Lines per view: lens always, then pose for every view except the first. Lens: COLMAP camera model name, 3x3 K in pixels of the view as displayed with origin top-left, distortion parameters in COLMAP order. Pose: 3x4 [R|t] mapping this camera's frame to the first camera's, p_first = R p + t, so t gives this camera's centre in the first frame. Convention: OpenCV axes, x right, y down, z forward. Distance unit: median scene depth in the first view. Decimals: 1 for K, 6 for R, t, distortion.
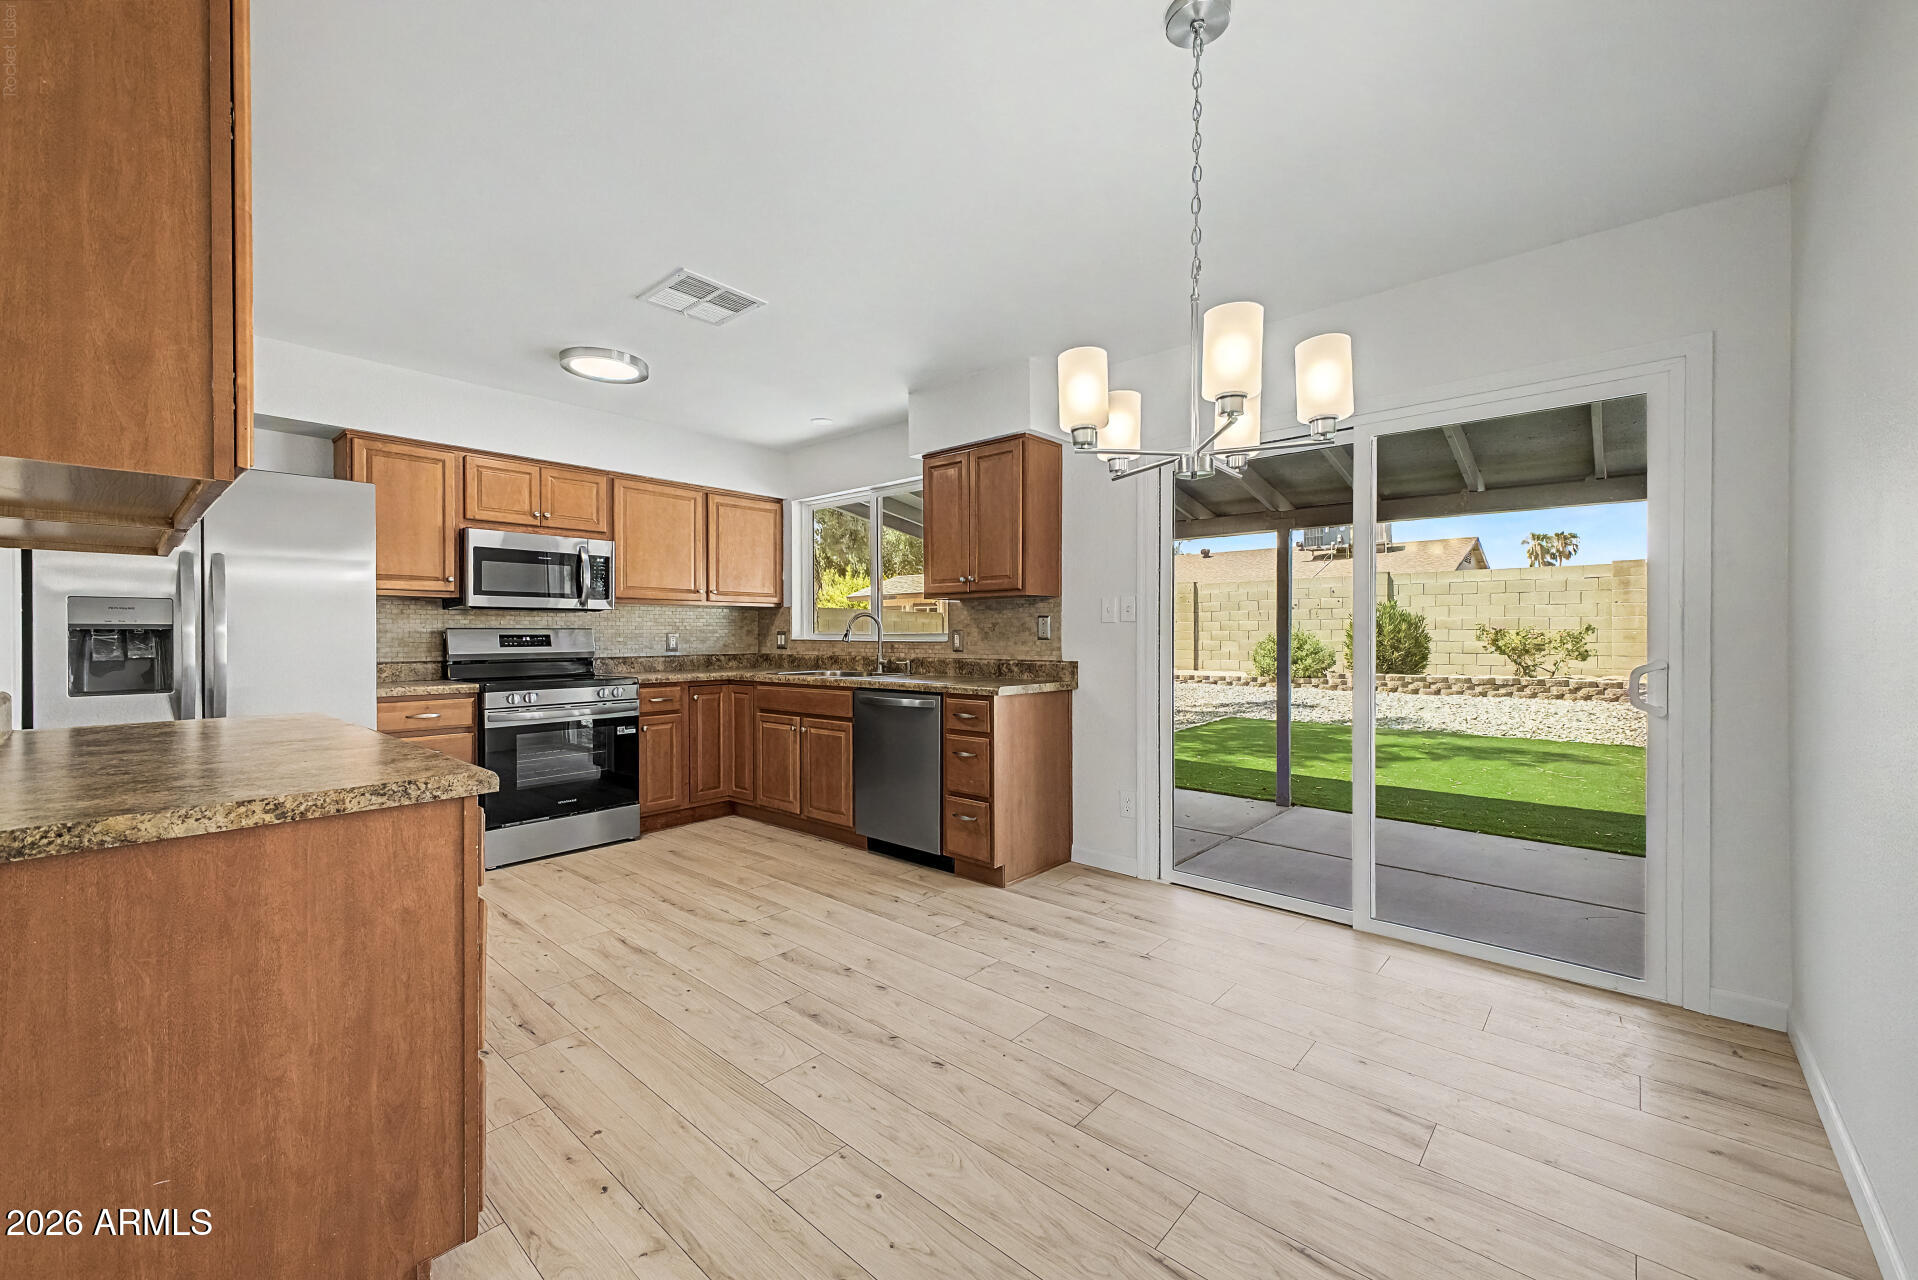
lens RADIAL K [[756.4, 0, 962.3], [0, 756.4, 642.6], [0, 0, 1]] dist [0.025450, -0.009652]
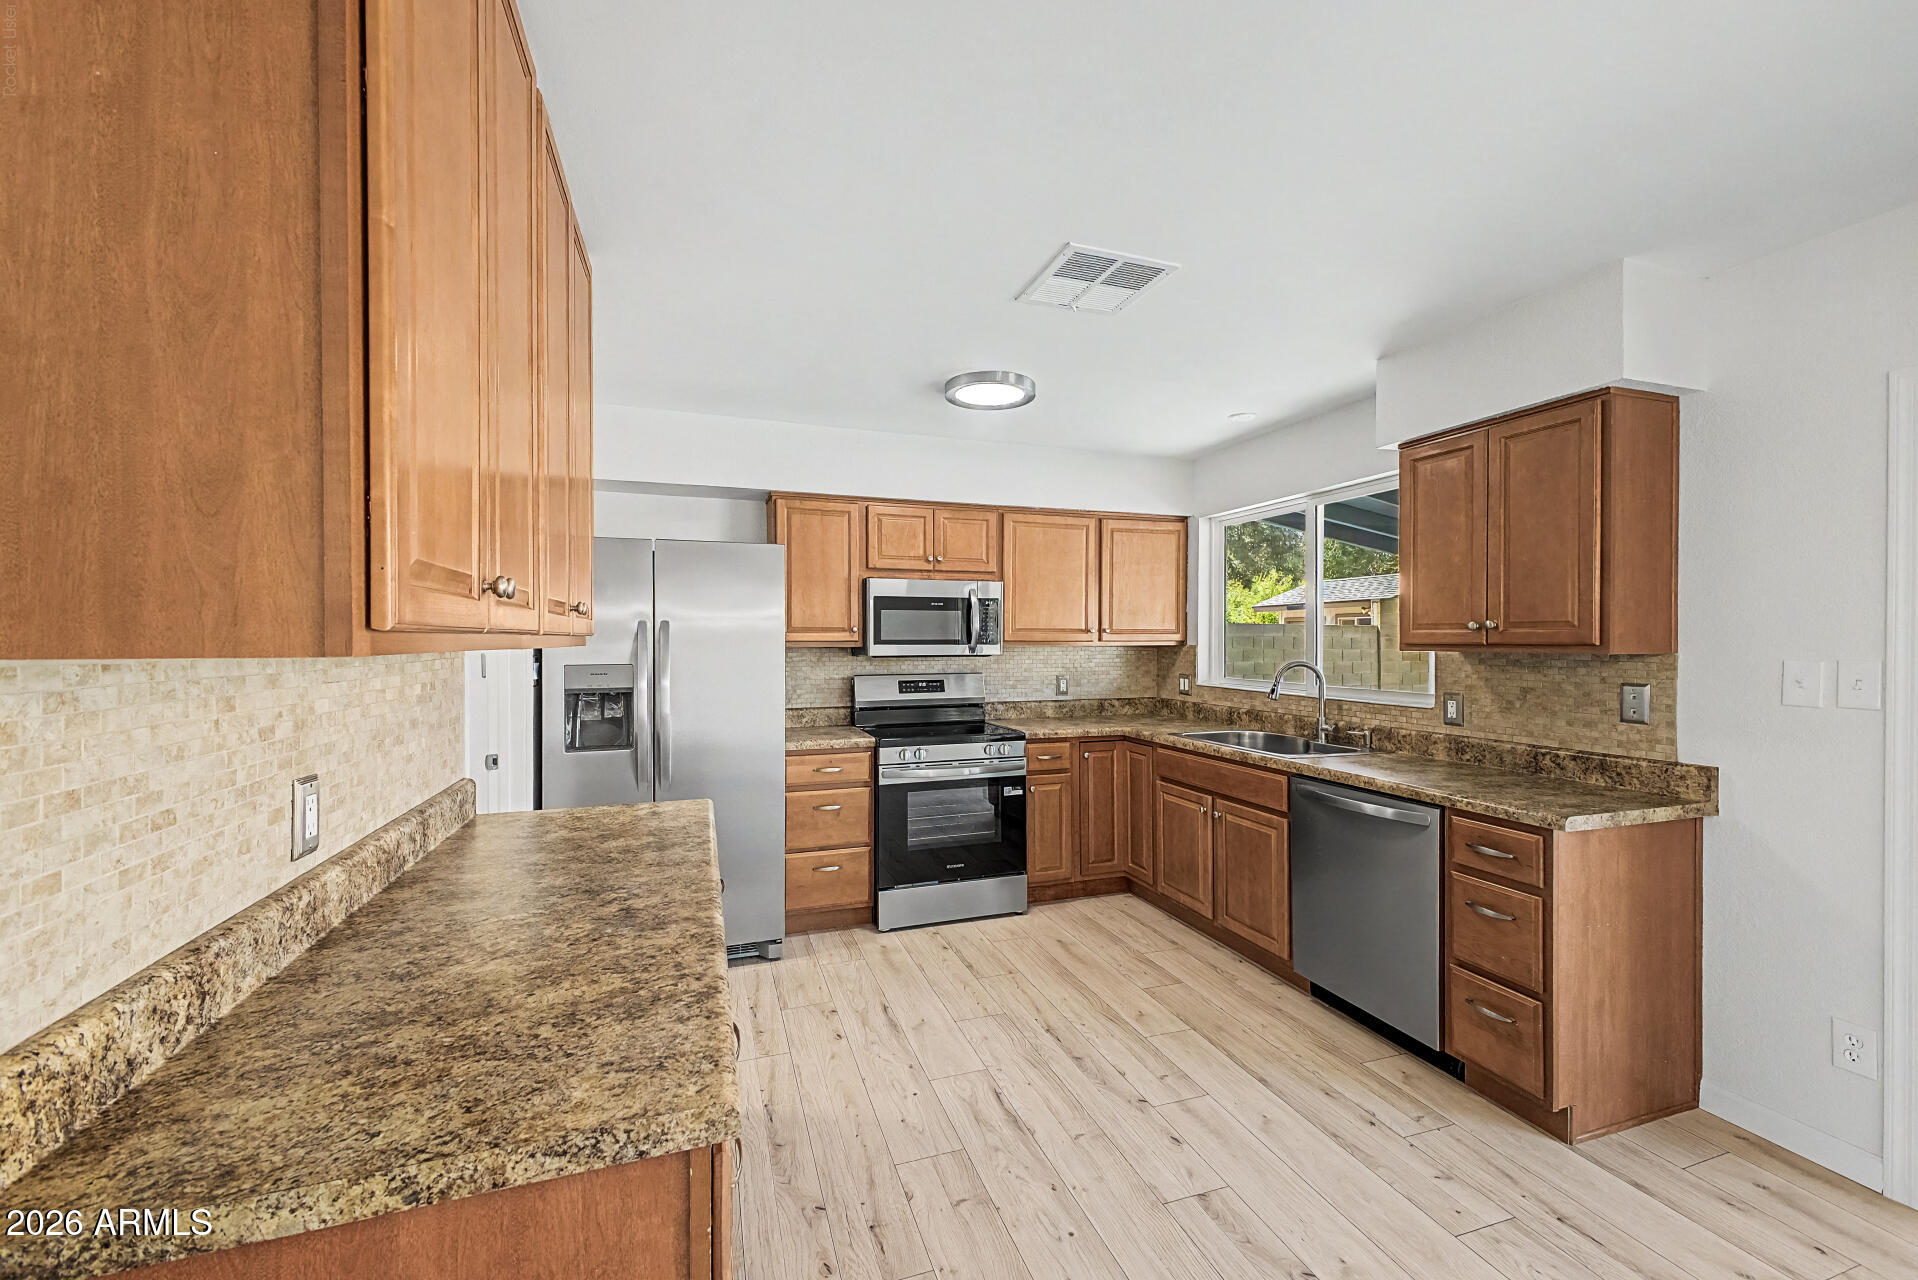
lens RADIAL K [[756.4, 0, 962.3], [0, 756.4, 642.6], [0, 0, 1]] dist [0.025450, -0.009652]
pose [[0.873274, 0.001610, -0.487227, -0.061063], [-0.003296, 0.999991, -0.002602, -0.063098], [0.487219, 0.003878, 0.873271, 0.198255]]
